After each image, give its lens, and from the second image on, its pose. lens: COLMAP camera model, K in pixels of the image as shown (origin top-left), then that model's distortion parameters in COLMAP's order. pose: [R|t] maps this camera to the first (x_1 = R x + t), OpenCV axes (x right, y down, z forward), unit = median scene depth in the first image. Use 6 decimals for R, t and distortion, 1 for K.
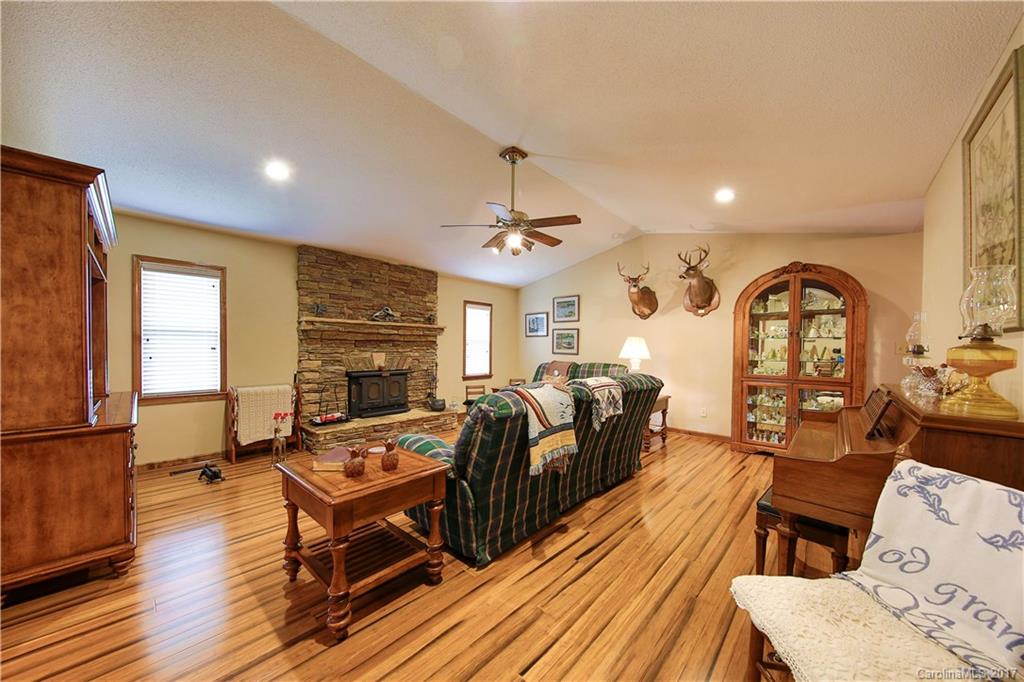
lens RADIAL K [[351.1, 0, 514.9], [0, 351.1, 353.4], [0, 0, 1]] dist [-0.002066, -0.000281]
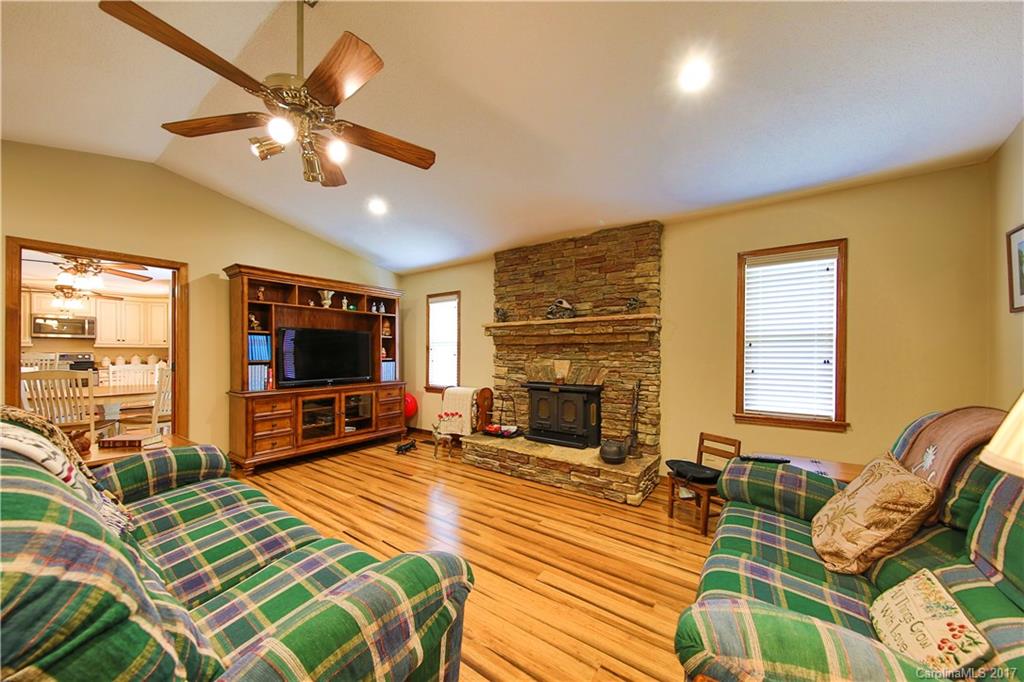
lens RADIAL K [[351.1, 0, 514.9], [0, 351.1, 353.4], [0, 0, 1]] dist [-0.002066, -0.000281]
pose [[0.146276, -0.006455, -0.989223, 0.370300], [-0.014139, 0.999863, -0.008615, -0.009224], [0.989143, 0.015246, 0.146165, 0.829710]]
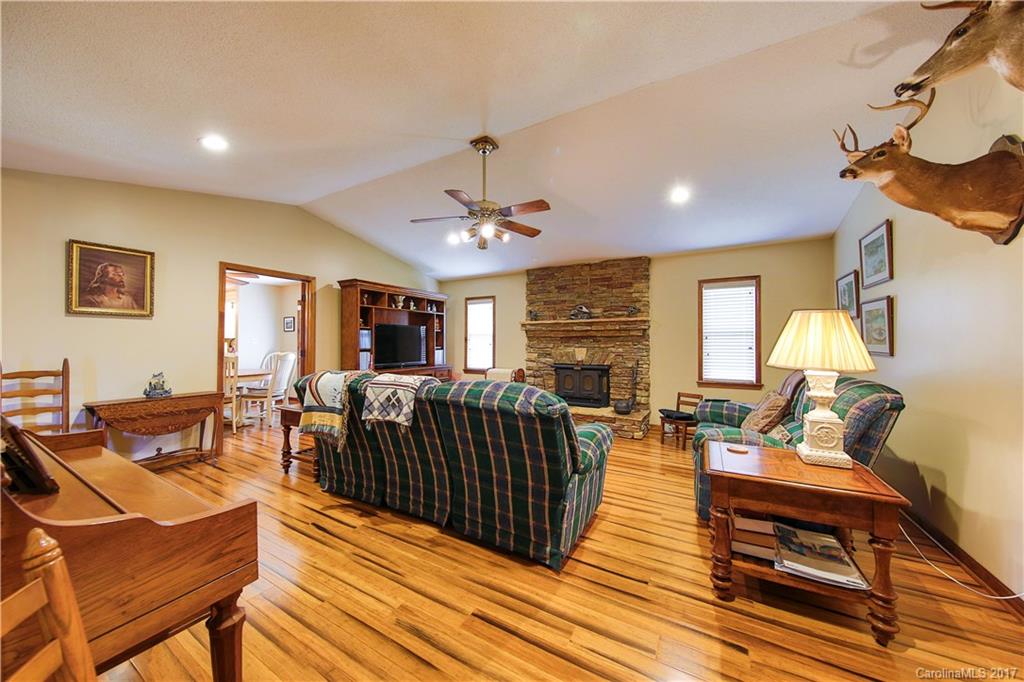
lens RADIAL K [[336.0, 0, 514.8], [0, 336.0, 336.6], [0, 0, 1]] dist [0.000069, -0.000036]
pose [[0.239811, -0.027105, -0.970441, 0.607196], [-0.012532, 0.999440, -0.031012, -0.002394], [0.970739, 0.019599, 0.239337, 0.581422]]
